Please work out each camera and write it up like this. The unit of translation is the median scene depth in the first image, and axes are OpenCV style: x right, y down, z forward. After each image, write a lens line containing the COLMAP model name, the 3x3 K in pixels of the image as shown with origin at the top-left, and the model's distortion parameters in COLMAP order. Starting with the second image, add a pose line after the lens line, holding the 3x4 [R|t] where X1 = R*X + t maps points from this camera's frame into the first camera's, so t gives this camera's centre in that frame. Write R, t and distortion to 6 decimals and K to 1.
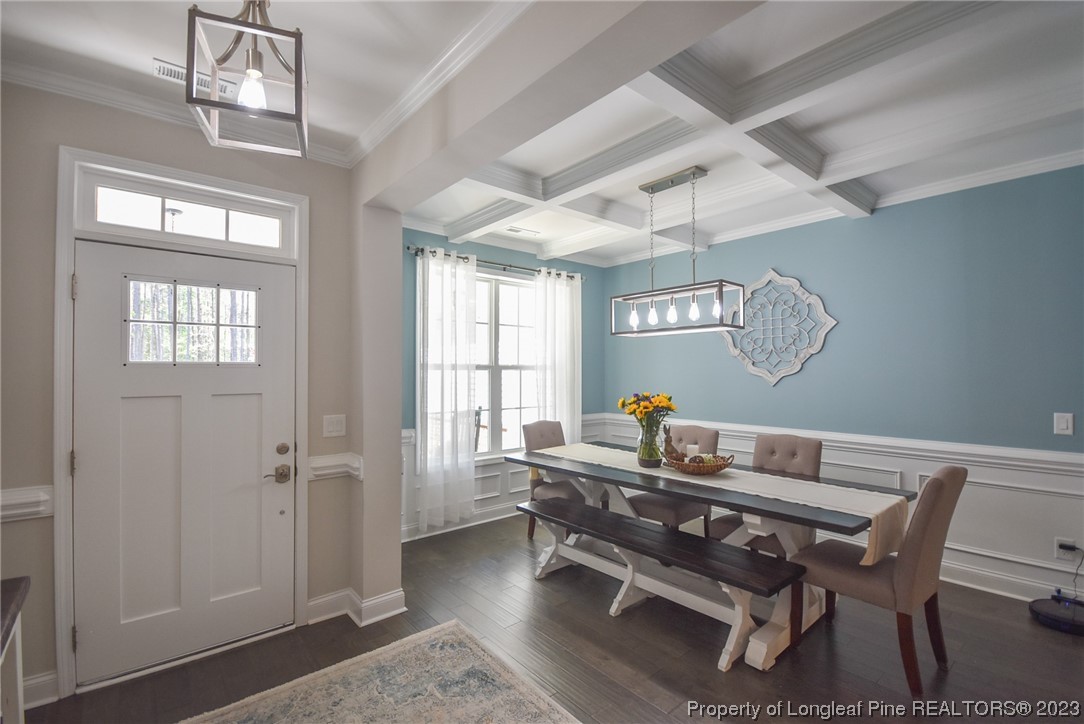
lens RADIAL K [[480.2, 0, 553.3], [0, 480.2, 363.4], [0, 0, 1]] dist [0.004864, -0.007829]
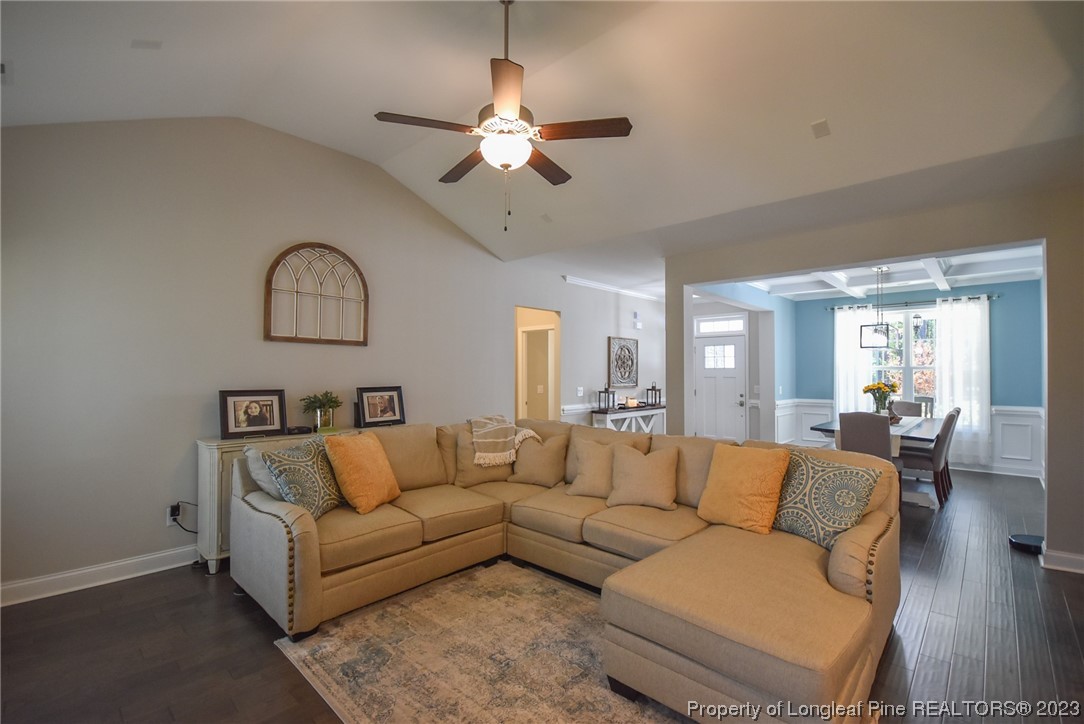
lens RADIAL K [[480.2, 0, 538.3], [0, 480.2, 365.6], [0, 0, 1]] dist [0.004864, -0.007829]
pose [[0.103981, -0.010193, -0.994527, 1.791213], [0.013822, 0.999866, -0.008803, -0.003944], [0.994483, -0.012831, 0.104108, -0.467119]]
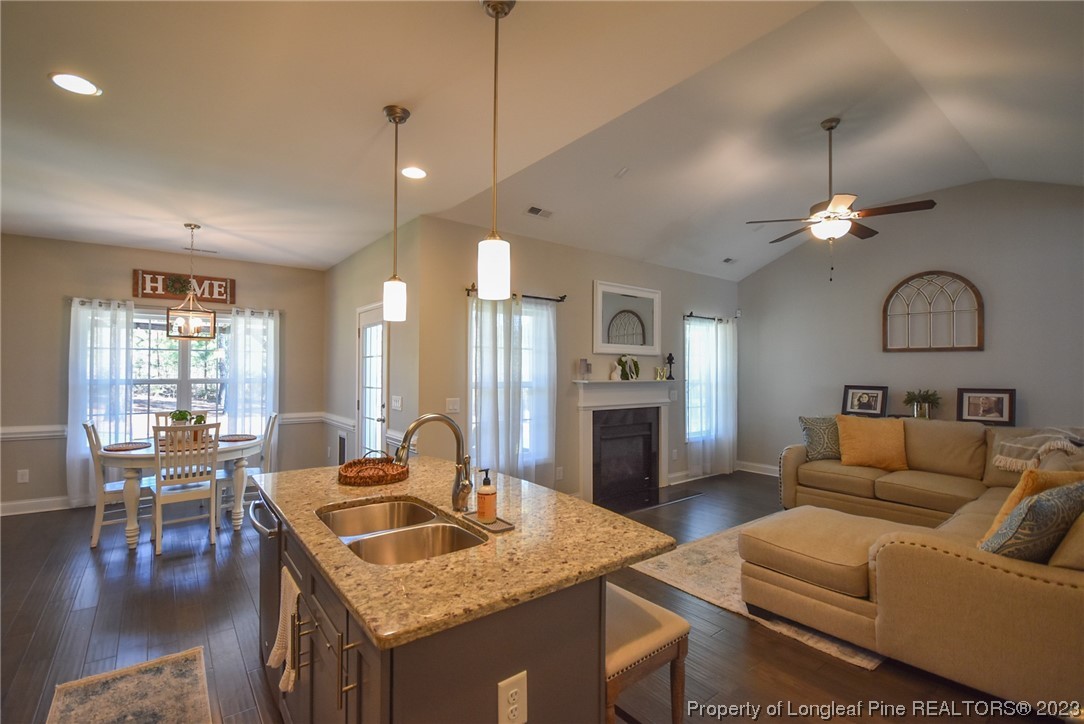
lens RADIAL K [[480.2, 0, 540.6], [0, 480.2, 364.1], [0, 0, 1]] dist [0.004864, -0.007829]
pose [[-0.998831, -0.002142, 0.048292, 1.681375], [-0.003650, 0.999508, -0.031162, 0.012979], [-0.048201, -0.031302, -0.998347, 0.672759]]
